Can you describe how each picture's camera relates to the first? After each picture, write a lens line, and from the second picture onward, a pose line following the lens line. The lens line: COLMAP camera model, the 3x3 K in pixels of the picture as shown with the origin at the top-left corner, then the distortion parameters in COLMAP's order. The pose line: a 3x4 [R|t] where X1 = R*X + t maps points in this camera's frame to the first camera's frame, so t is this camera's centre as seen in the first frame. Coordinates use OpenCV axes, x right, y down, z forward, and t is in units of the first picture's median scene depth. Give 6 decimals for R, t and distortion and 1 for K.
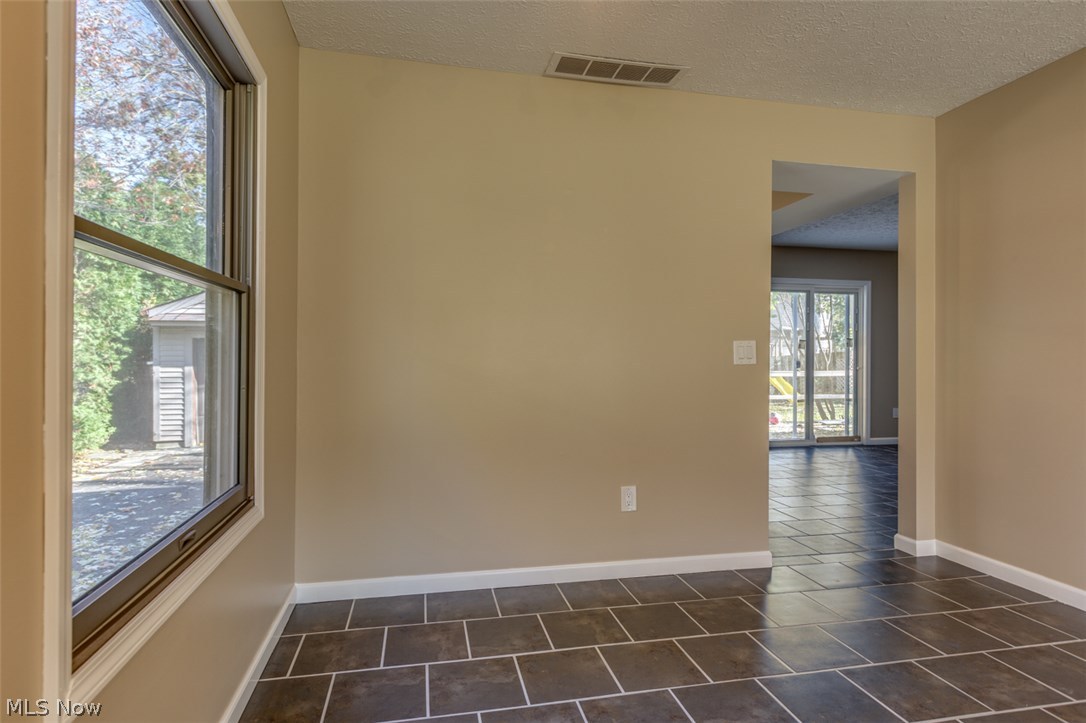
lens RADIAL K [[584.2, 0, 534.8], [0, 584.2, 355.3], [0, 0, 1]] dist [-0.002340, -0.000594]
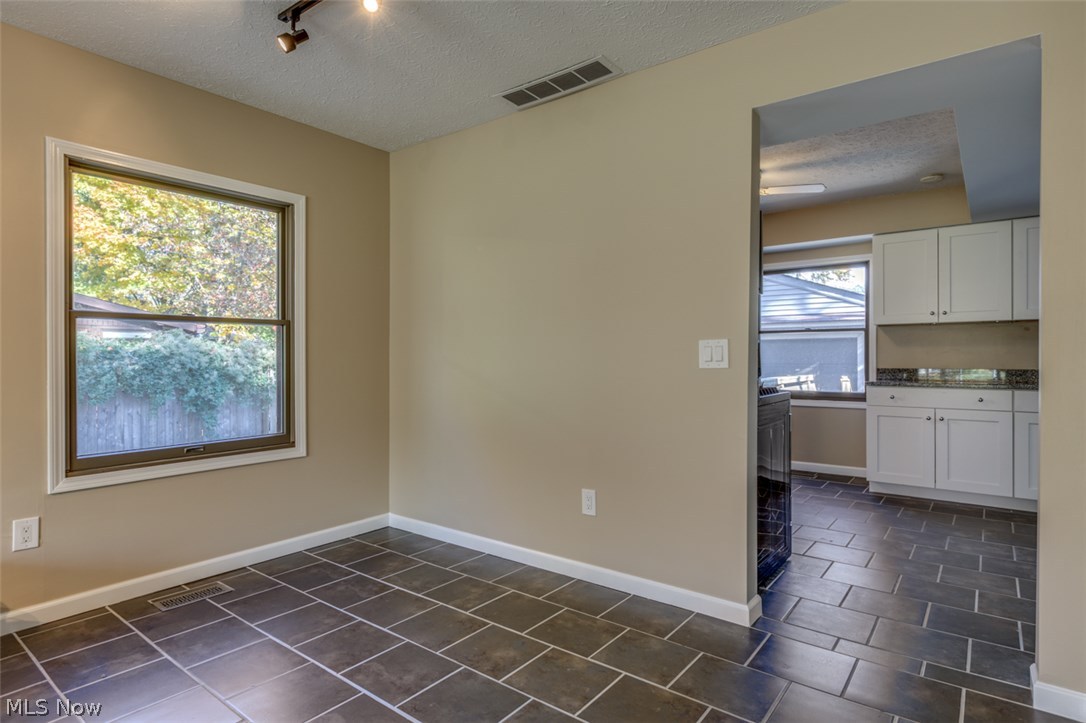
lens RADIAL K [[584.2, 0, 534.8], [0, 584.2, 355.3], [0, 0, 1]] dist [-0.002340, -0.000594]
pose [[0.644879, -0.009037, -0.764231, 0.954573], [0.004214, 0.999957, -0.008268, 0.003176], [0.764273, 0.002111, 0.644890, 0.316681]]
